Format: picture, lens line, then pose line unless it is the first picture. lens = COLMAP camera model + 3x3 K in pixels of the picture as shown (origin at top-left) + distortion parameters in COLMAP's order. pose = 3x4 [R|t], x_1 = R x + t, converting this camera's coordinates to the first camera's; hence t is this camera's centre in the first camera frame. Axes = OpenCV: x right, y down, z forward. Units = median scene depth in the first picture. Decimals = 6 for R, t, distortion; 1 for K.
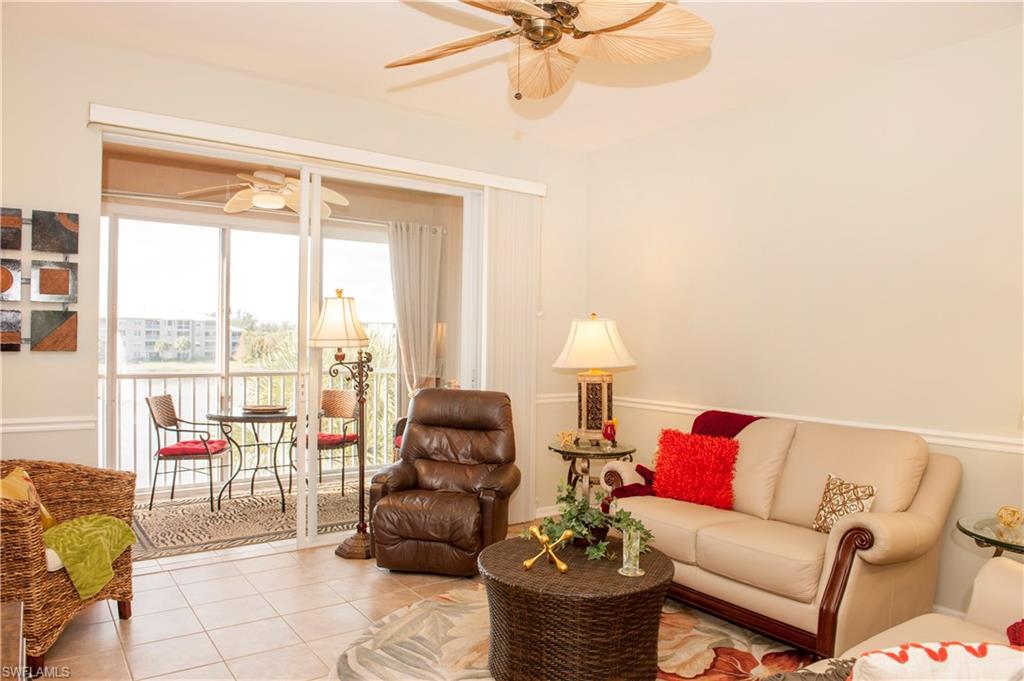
lens RADIAL K [[697.6, 0, 512.3], [0, 697.6, 345.4], [0, 0, 1]] dist [-0.047275, -0.001221]
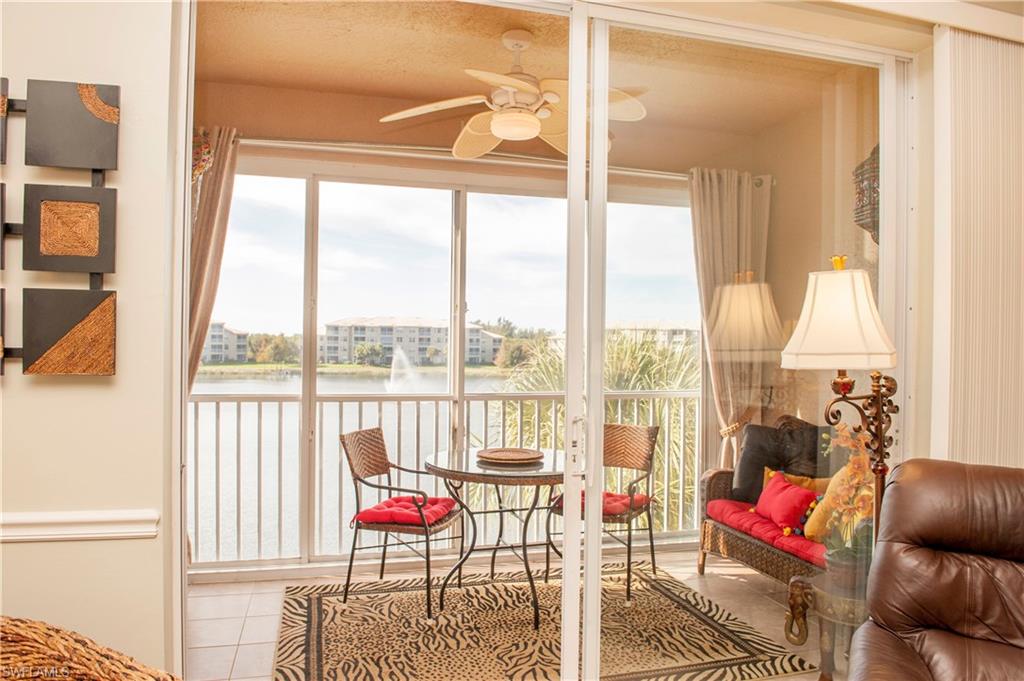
lens RADIAL K [[697.6, 0, 512.3], [0, 697.6, 345.4], [0, 0, 1]] dist [-0.047275, -0.001221]
pose [[0.936737, 0.000721, -0.350032, -0.160384], [-0.003975, 0.999955, -0.008578, -0.006957], [0.350010, 0.009426, 0.936698, 0.489964]]
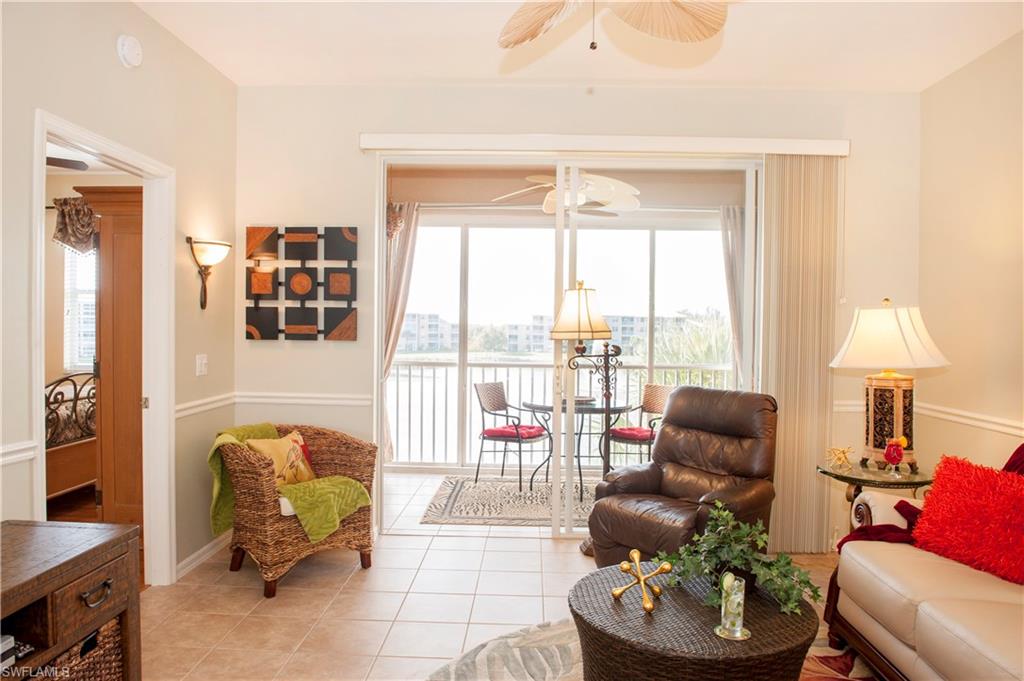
lens RADIAL K [[697.6, 0, 512.3], [0, 697.6, 345.4], [0, 0, 1]] dist [-0.047275, -0.001221]
pose [[0.795833, 0.012048, -0.605396, 0.247087], [-0.008643, 0.999926, 0.008538, 0.002984], [0.605454, -0.001562, 0.795879, 0.140919]]
